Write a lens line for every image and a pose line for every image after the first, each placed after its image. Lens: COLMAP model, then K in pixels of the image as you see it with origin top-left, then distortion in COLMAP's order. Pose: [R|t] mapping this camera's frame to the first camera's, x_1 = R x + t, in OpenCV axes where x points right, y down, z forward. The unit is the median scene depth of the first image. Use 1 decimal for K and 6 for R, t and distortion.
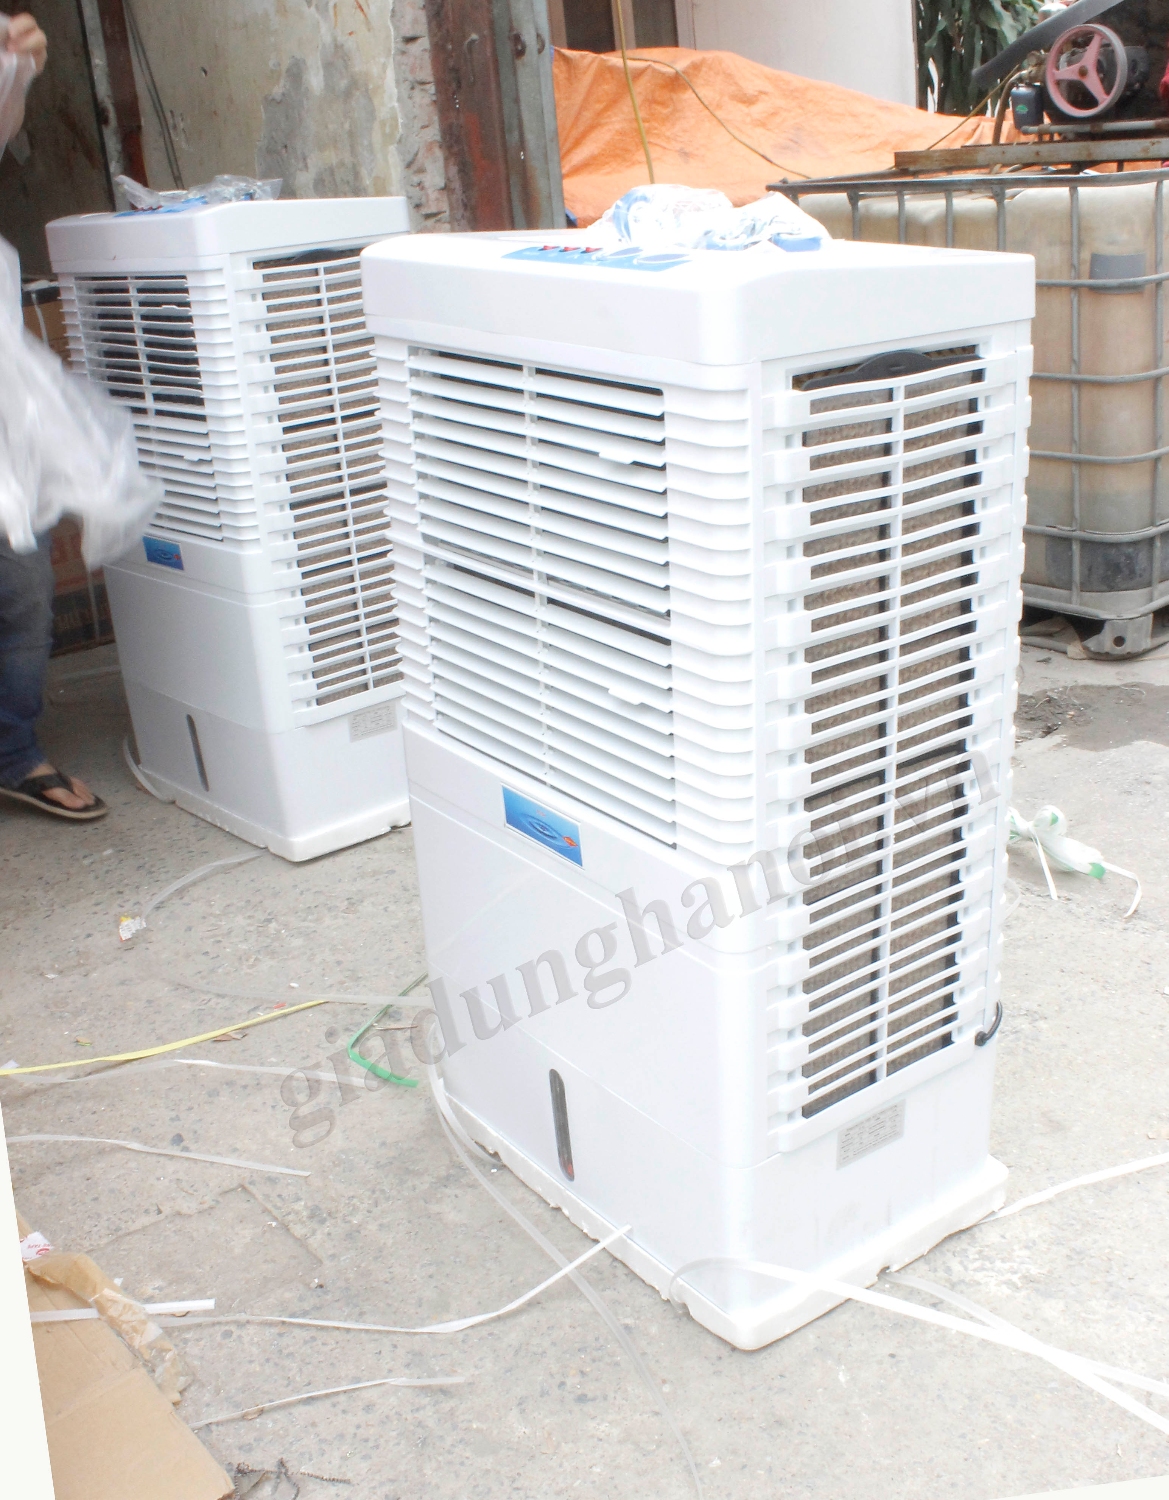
lens RADIAL K [[1756.5, 0, 522.8], [0, 1756.5, 752.3], [0, 0, 1]] dist [-0.153921, 0.182590]
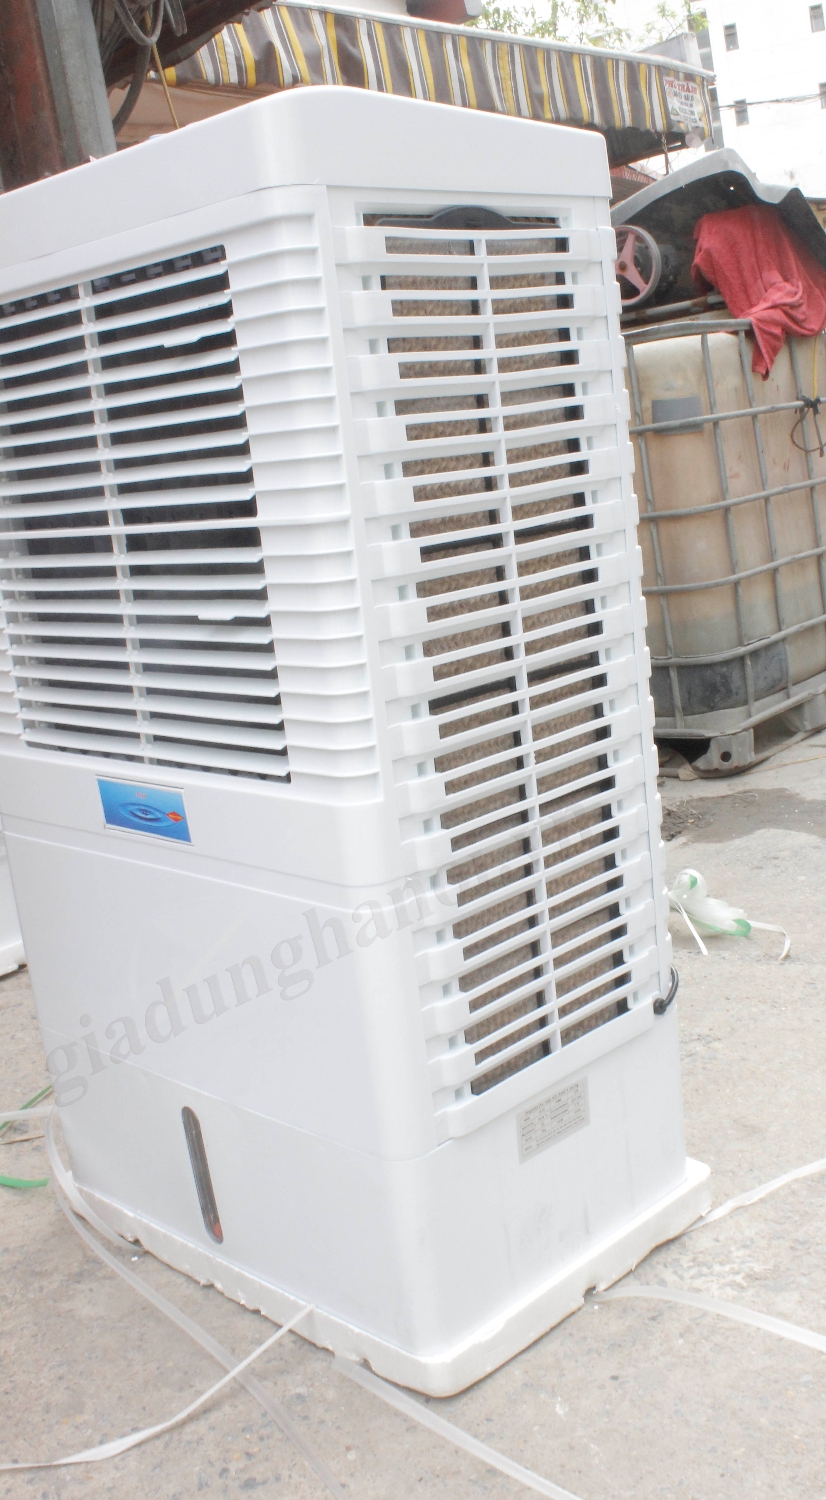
lens RADIAL K [[1566.5, 0, 413.0], [0, 1566.5, 750.0], [0, 0, 1]] dist [-0.112688, 0.183282]
pose [[0.984736, -0.083090, 0.152943, 0.025230], [0.110918, 0.976738, -0.183521, 0.162507], [-0.134137, 0.197684, 0.971045, 0.199338]]
